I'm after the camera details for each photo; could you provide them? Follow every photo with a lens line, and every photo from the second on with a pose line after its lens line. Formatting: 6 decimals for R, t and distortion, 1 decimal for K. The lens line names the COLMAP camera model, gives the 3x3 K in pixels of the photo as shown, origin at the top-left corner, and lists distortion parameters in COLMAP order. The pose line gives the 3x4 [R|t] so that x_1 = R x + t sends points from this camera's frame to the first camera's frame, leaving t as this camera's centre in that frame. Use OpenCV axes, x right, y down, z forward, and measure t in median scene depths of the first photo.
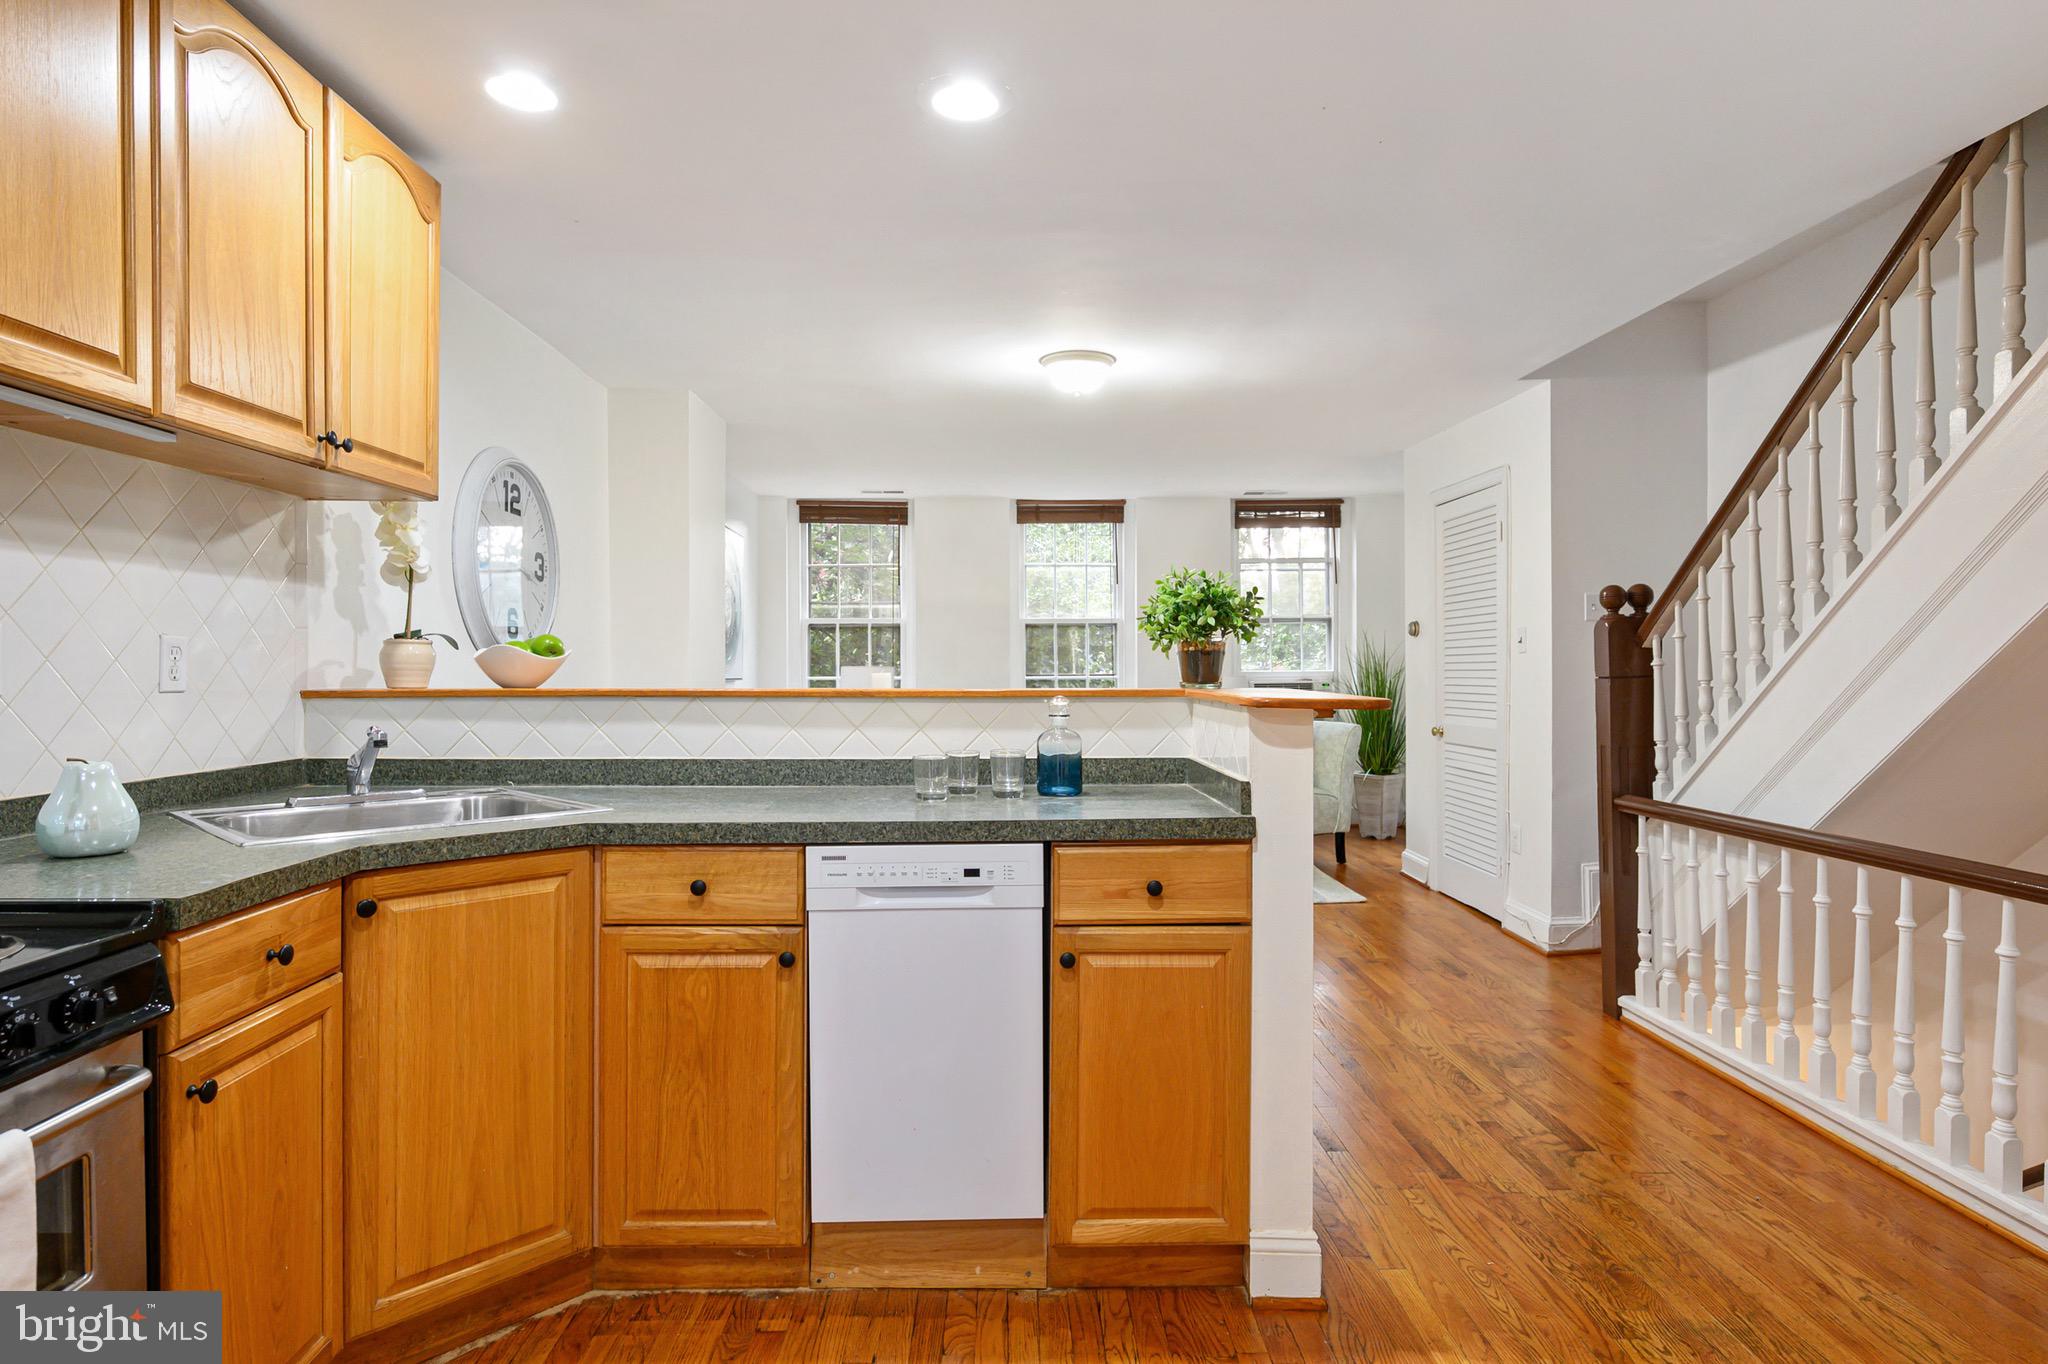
lens RADIAL K [[1110.4, 0, 1027.2], [0, 1110.4, 649.1], [0, 0, 1]] dist [0.001487, 0.000081]
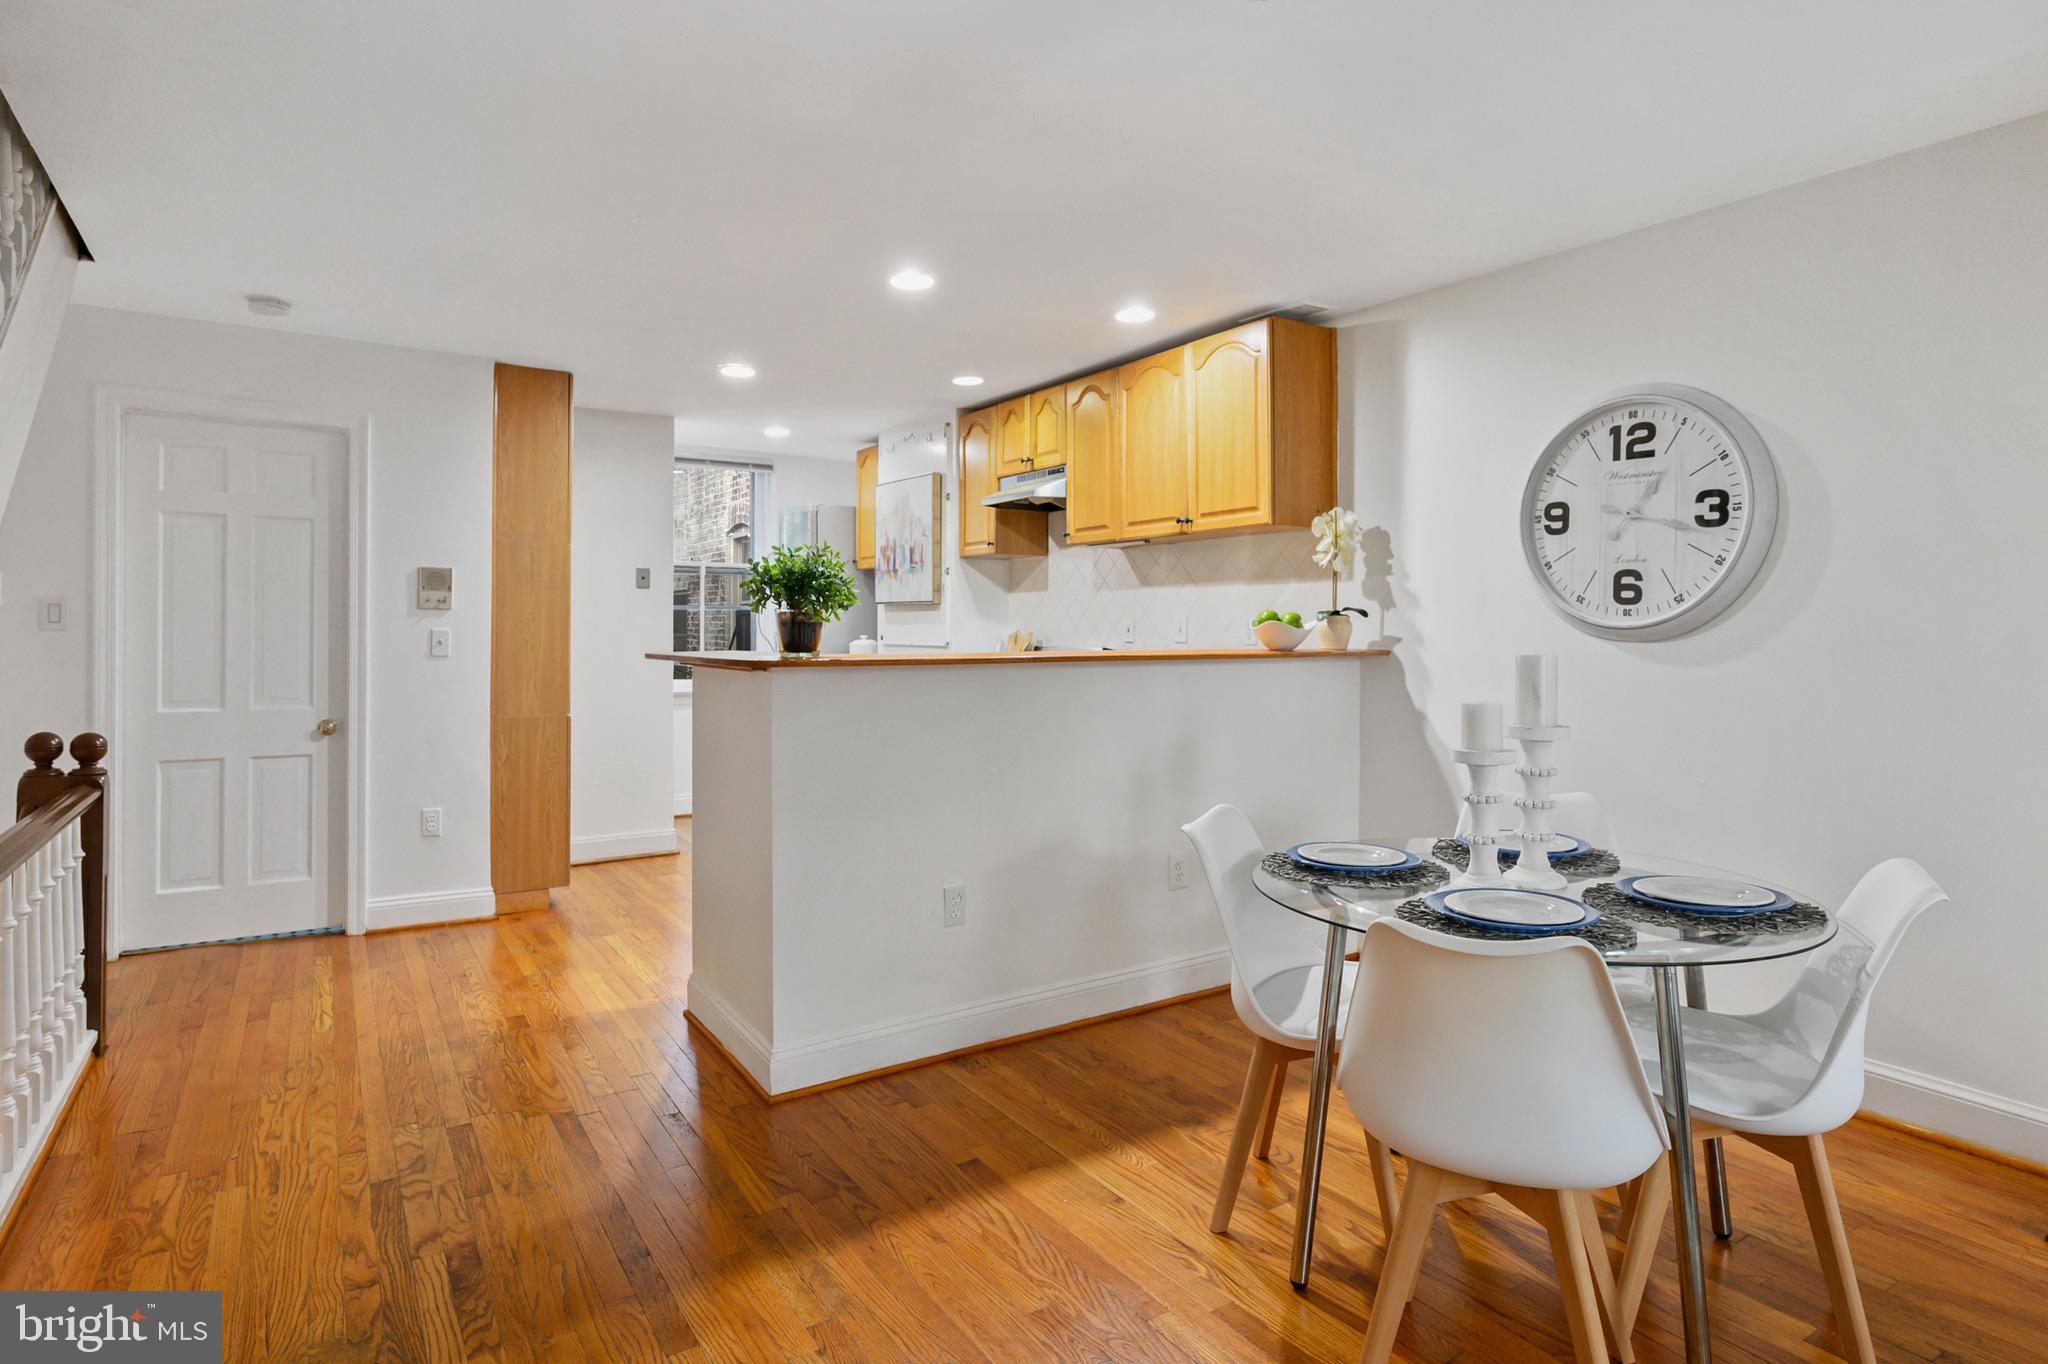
lens RADIAL K [[1110.4, 0, 1027.2], [0, 1110.4, 649.1], [0, 0, 1]] dist [0.001487, 0.000081]
pose [[-0.857002, 0.008985, -0.515234, 0.526936], [0.004292, 0.999938, 0.010298, 0.019453], [0.515294, 0.006614, -0.856988, 2.063015]]
